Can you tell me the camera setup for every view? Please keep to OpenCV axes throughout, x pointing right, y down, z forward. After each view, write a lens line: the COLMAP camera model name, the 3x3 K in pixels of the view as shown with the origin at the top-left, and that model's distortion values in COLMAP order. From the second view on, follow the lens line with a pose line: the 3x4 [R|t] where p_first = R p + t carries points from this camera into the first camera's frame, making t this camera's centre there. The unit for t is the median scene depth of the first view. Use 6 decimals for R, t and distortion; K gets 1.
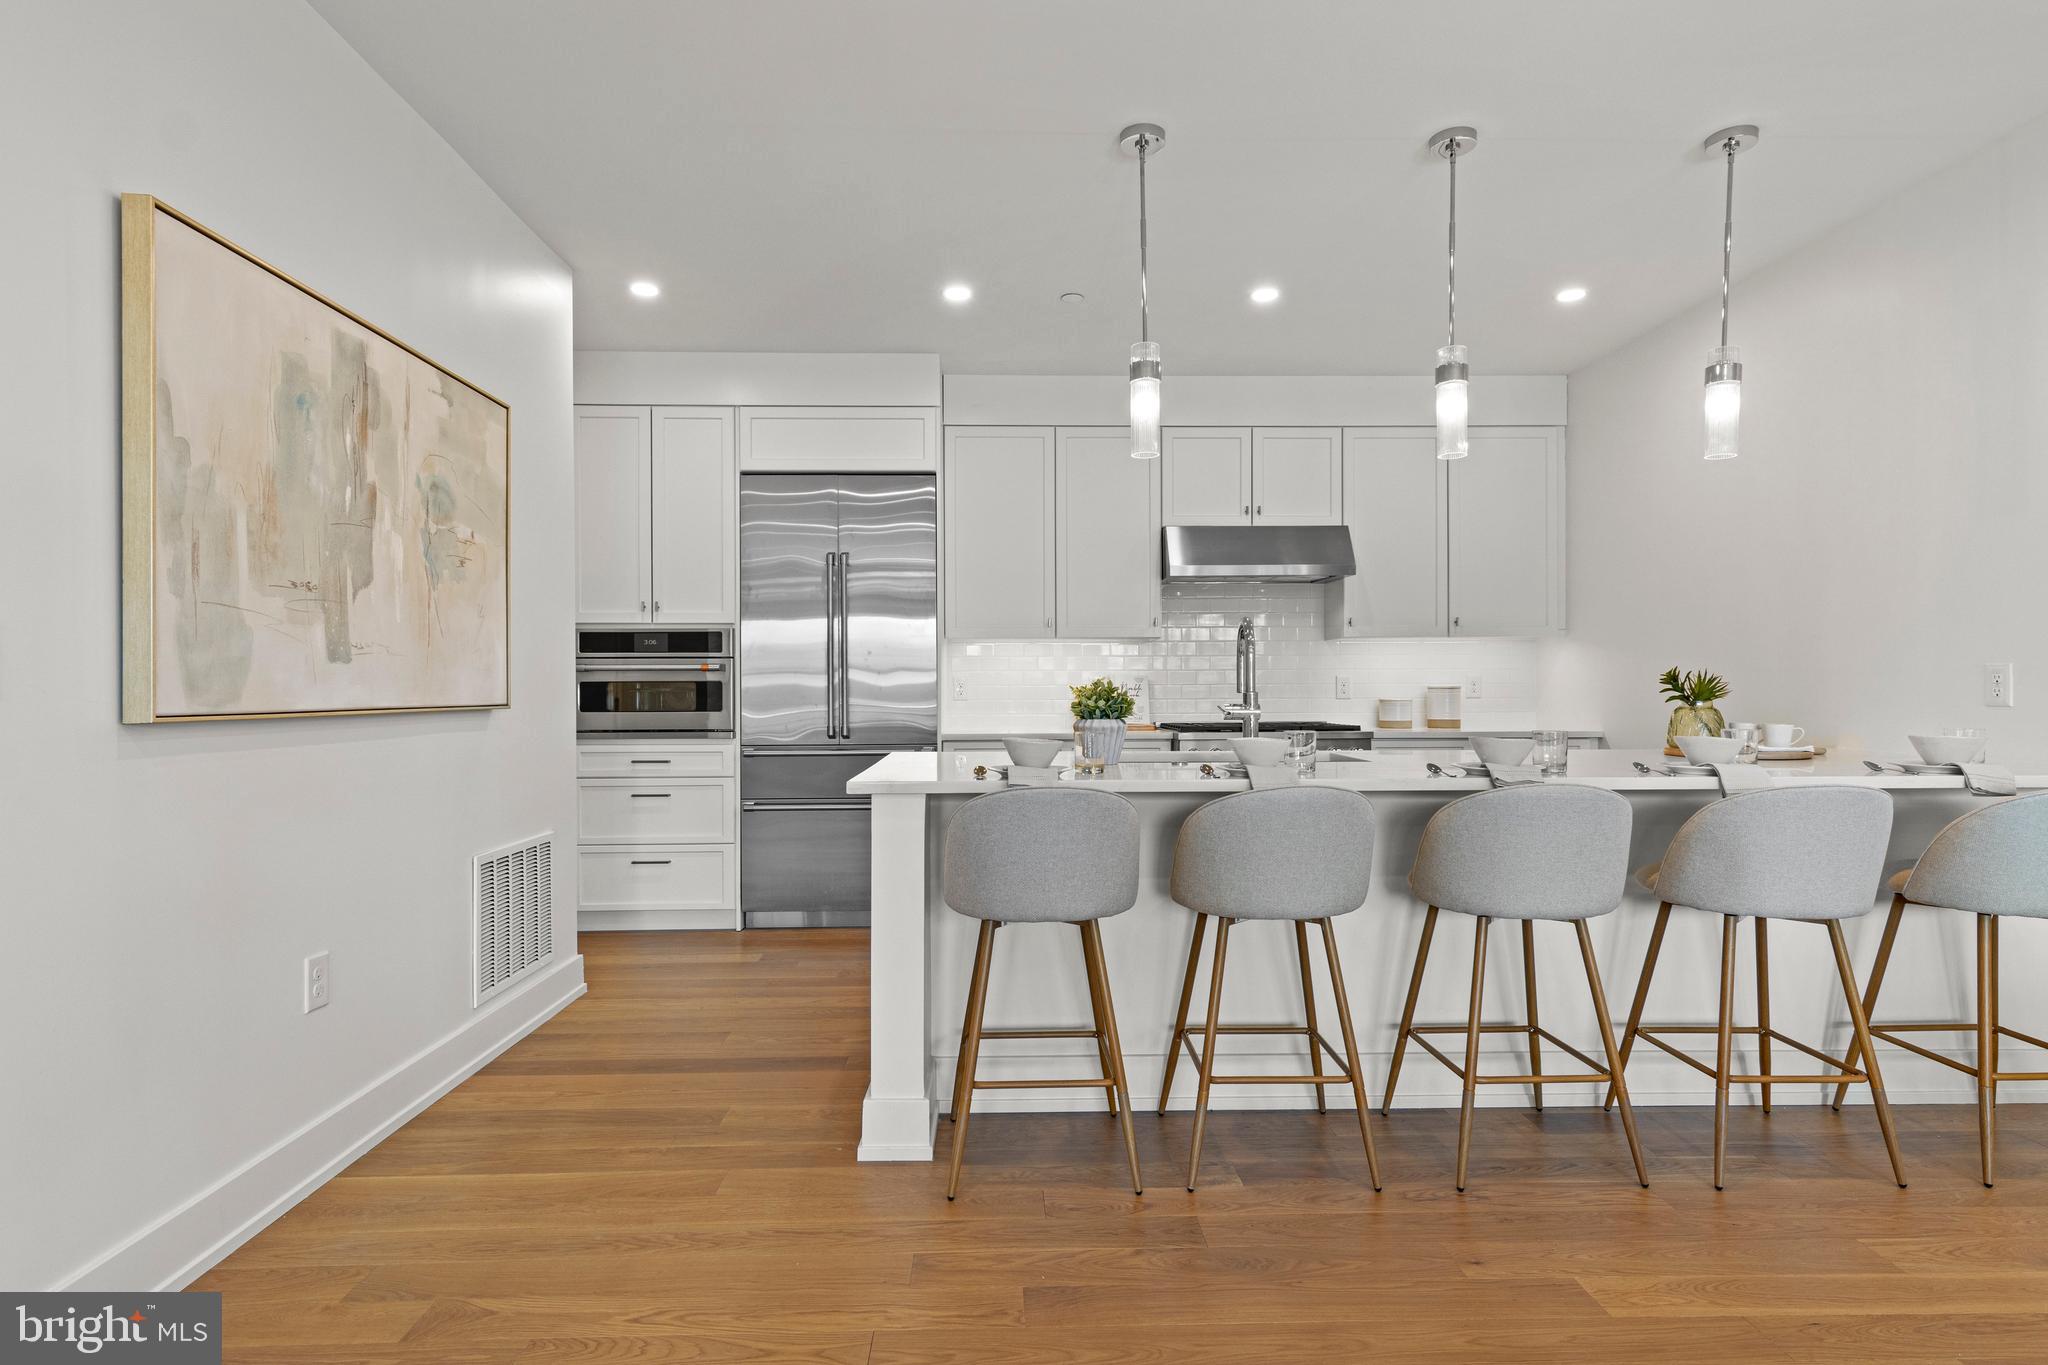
lens RADIAL K [[1057.1, 0, 1025.4], [0, 1057.1, 692.0], [0, 0, 1]] dist [0.004494, 0.000111]
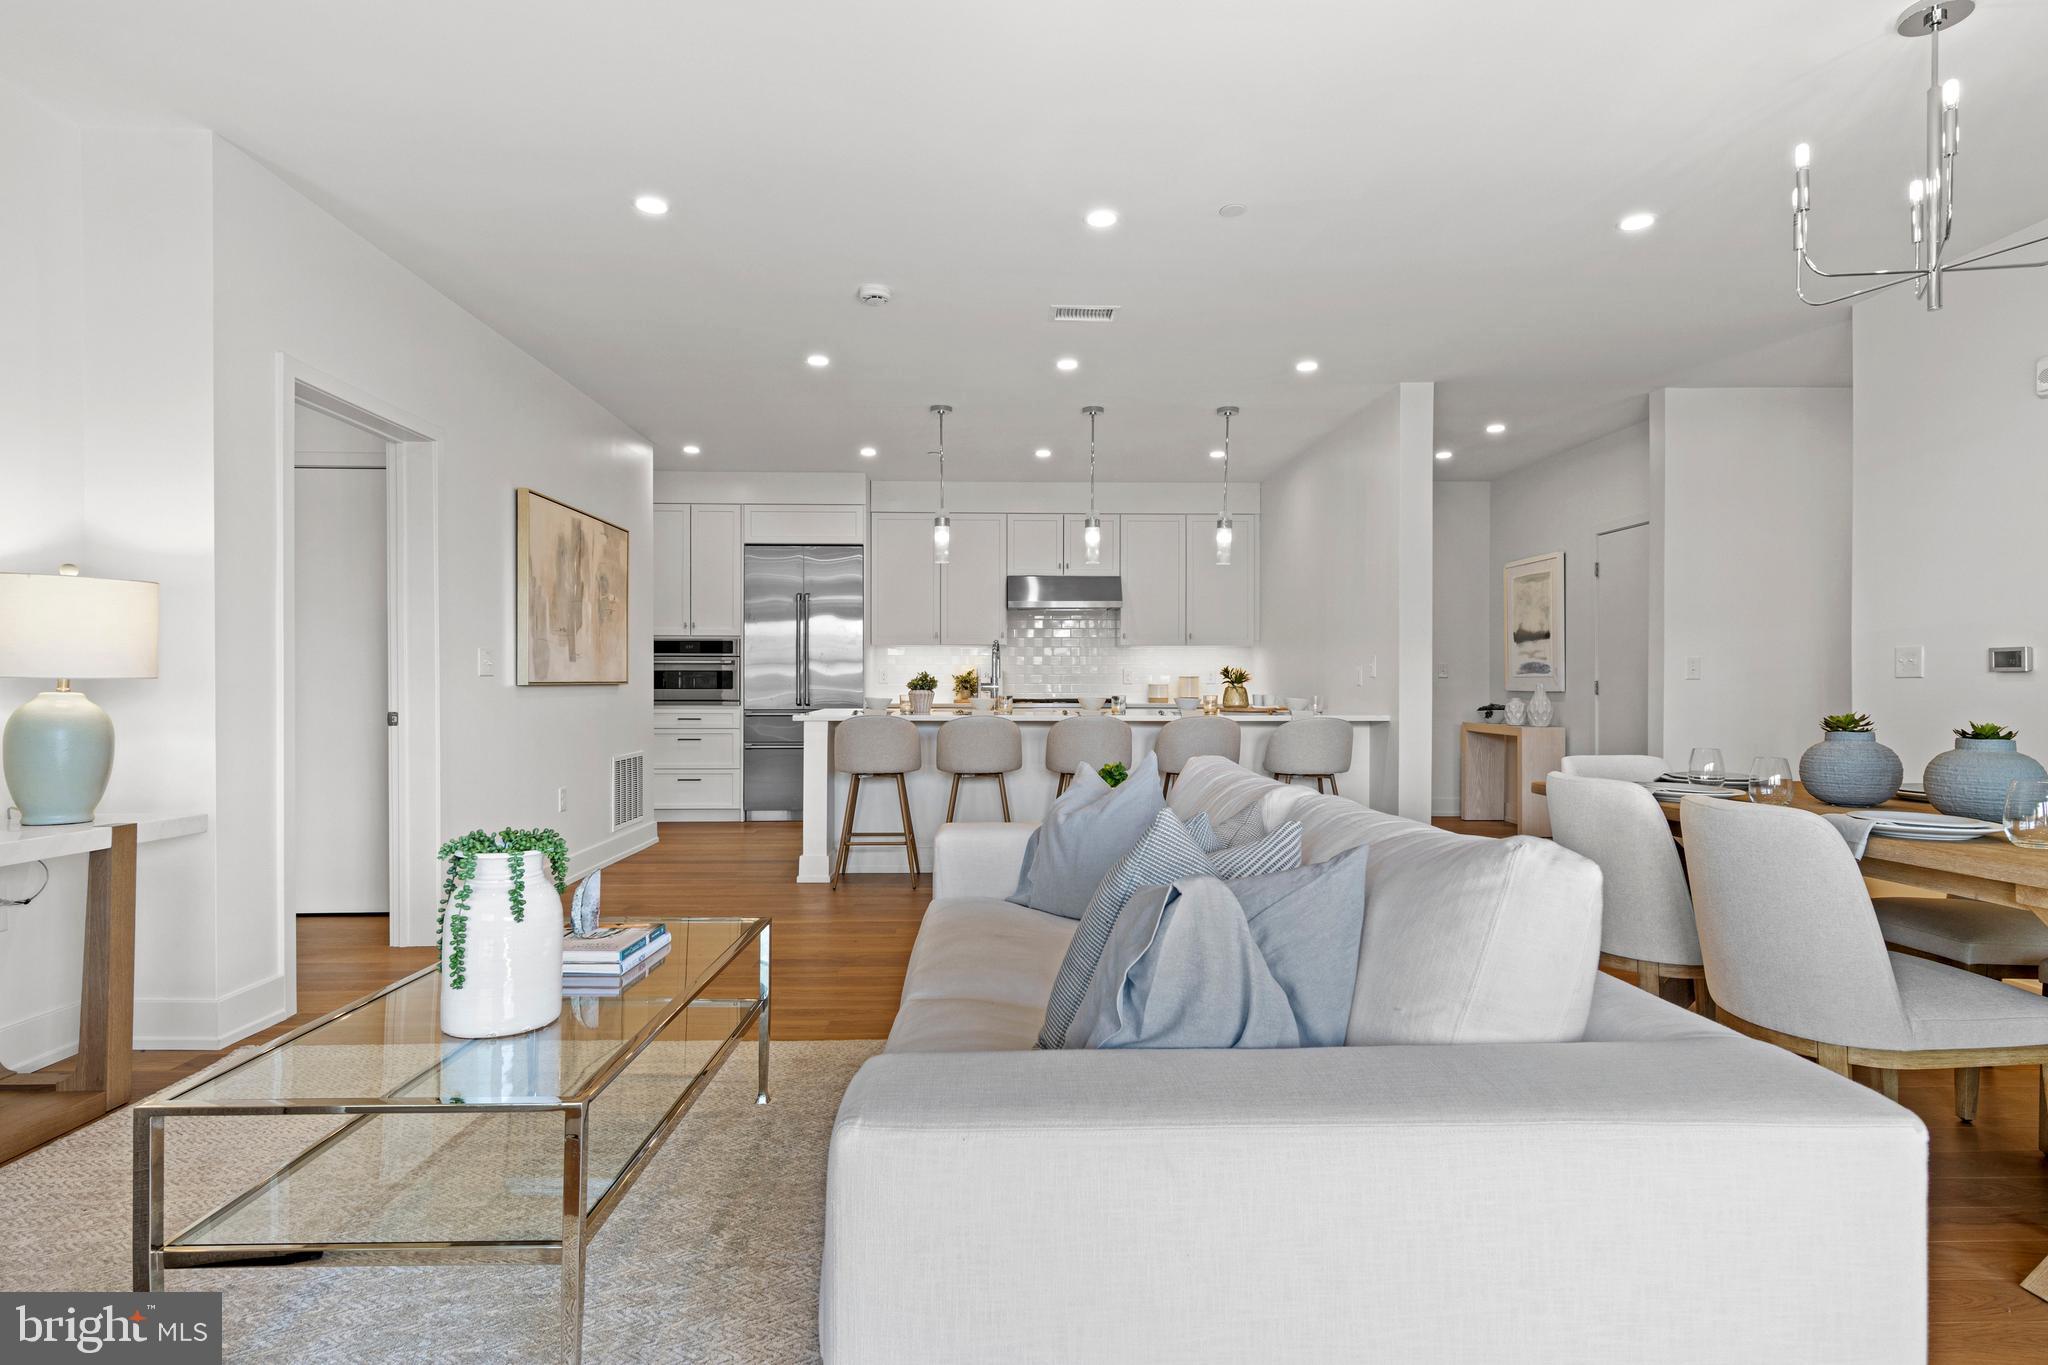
lens RADIAL K [[1045.7, 0, 1021.1], [0, 1045.7, 684.3], [0, 0, 1]] dist [0.011124, -0.001138]
pose [[0.999985, 0.005334, 0.001392, 0.311322], [-0.005335, 0.999985, 0.001149, 0.012837], [-0.001386, -0.001156, 0.999998, -1.223583]]
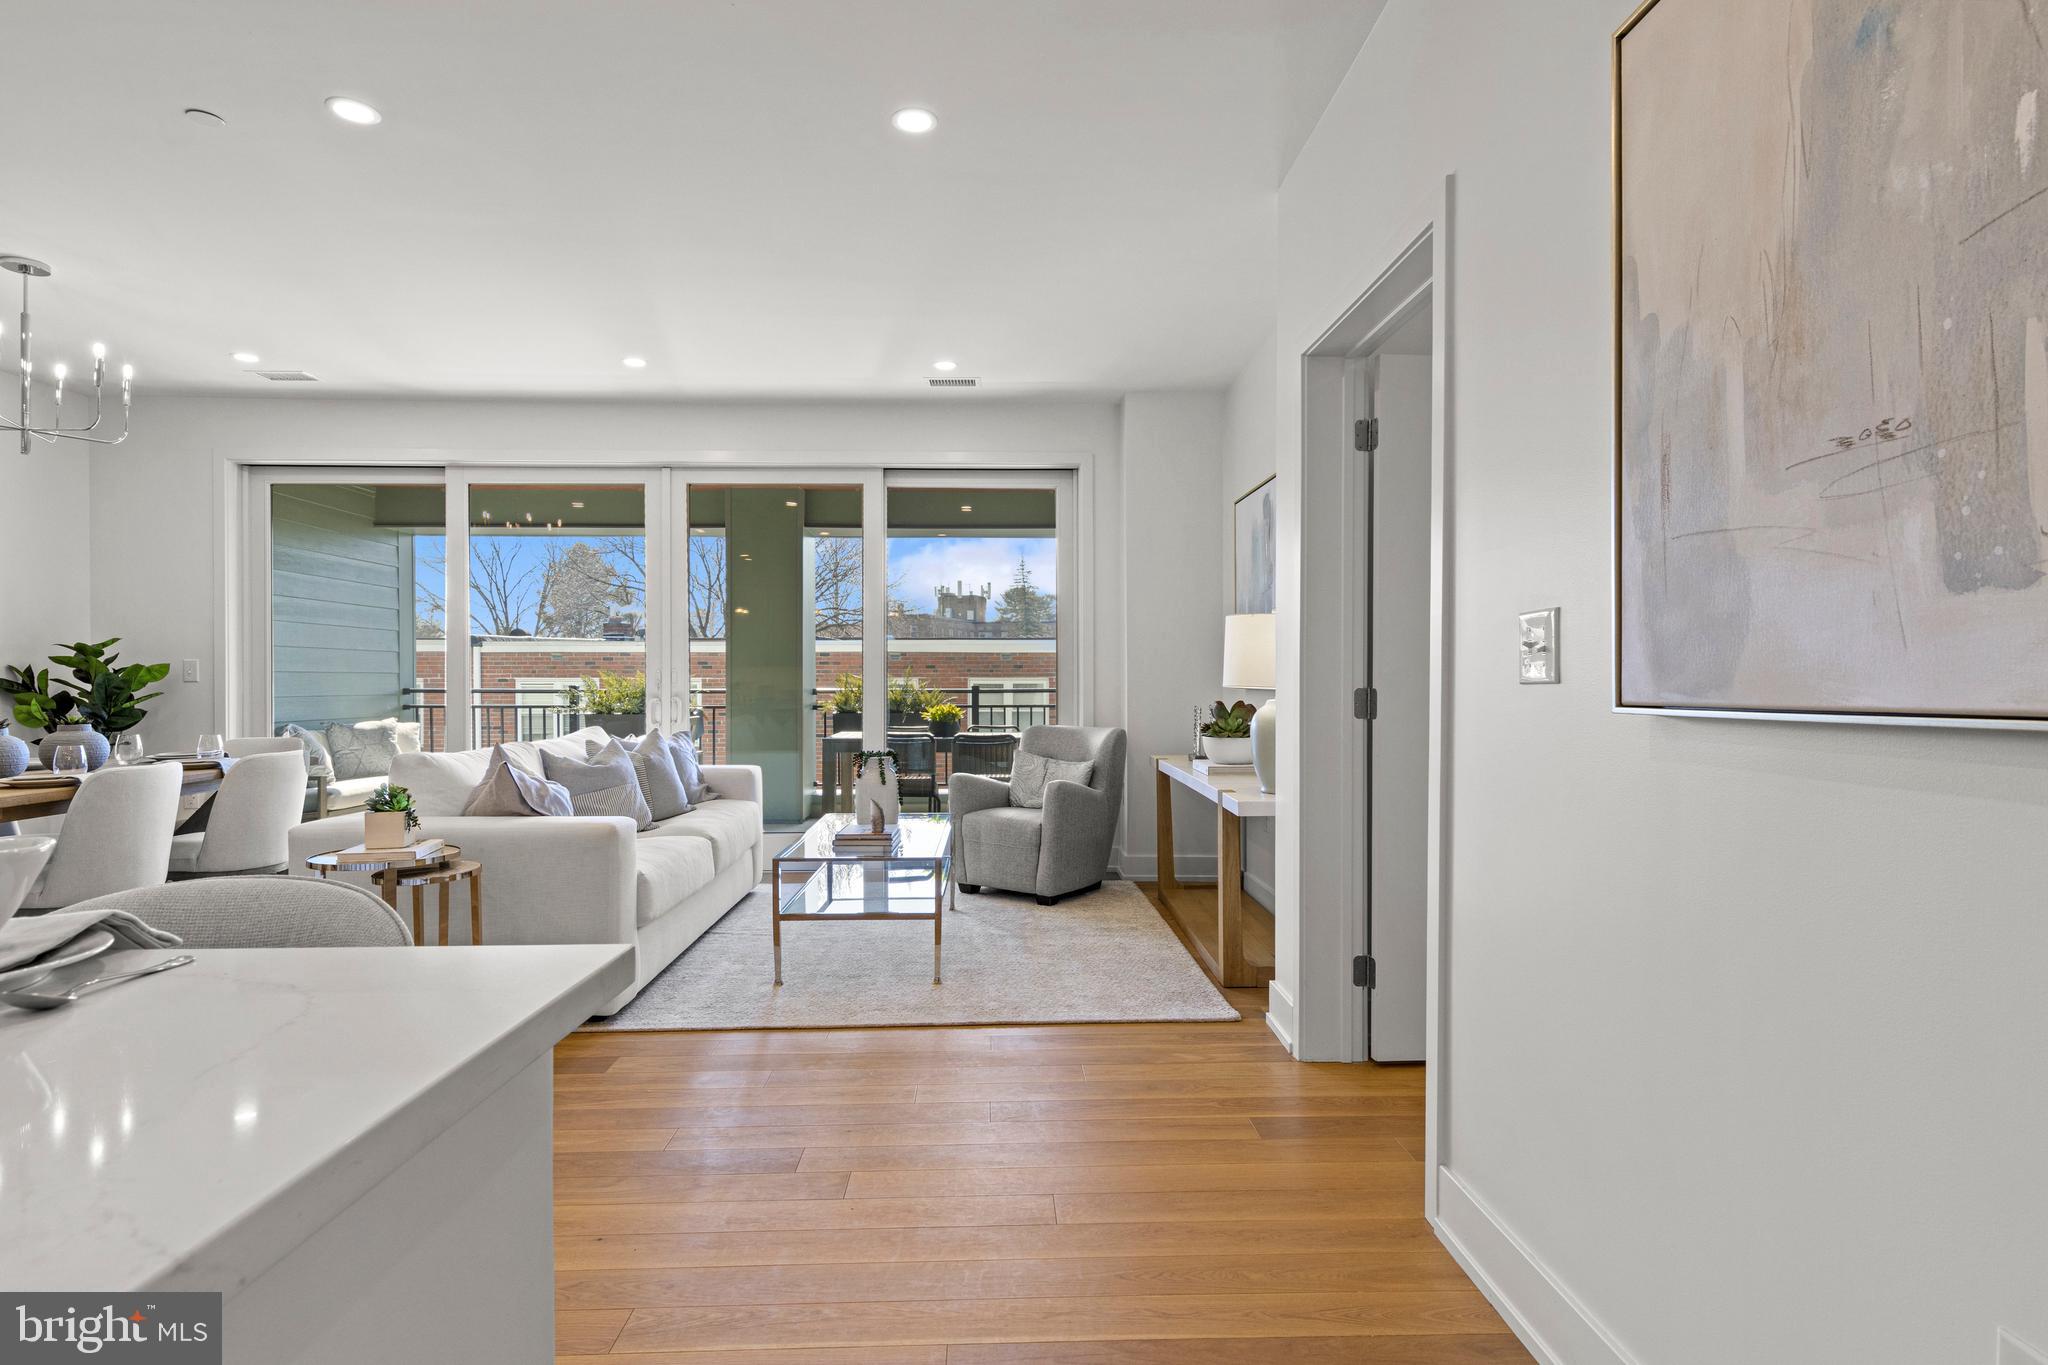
lens RADIAL K [[1047.8, 0, 1023.6], [0, 1047.8, 689.6], [0, 0, 1]] dist [0.014140, -0.005167]
pose [[-0.999965, 0.006053, -0.005845, -0.285061], [0.006020, 0.999966, 0.005661, 0.003528], [0.005879, 0.005625, -0.999967, 1.310508]]
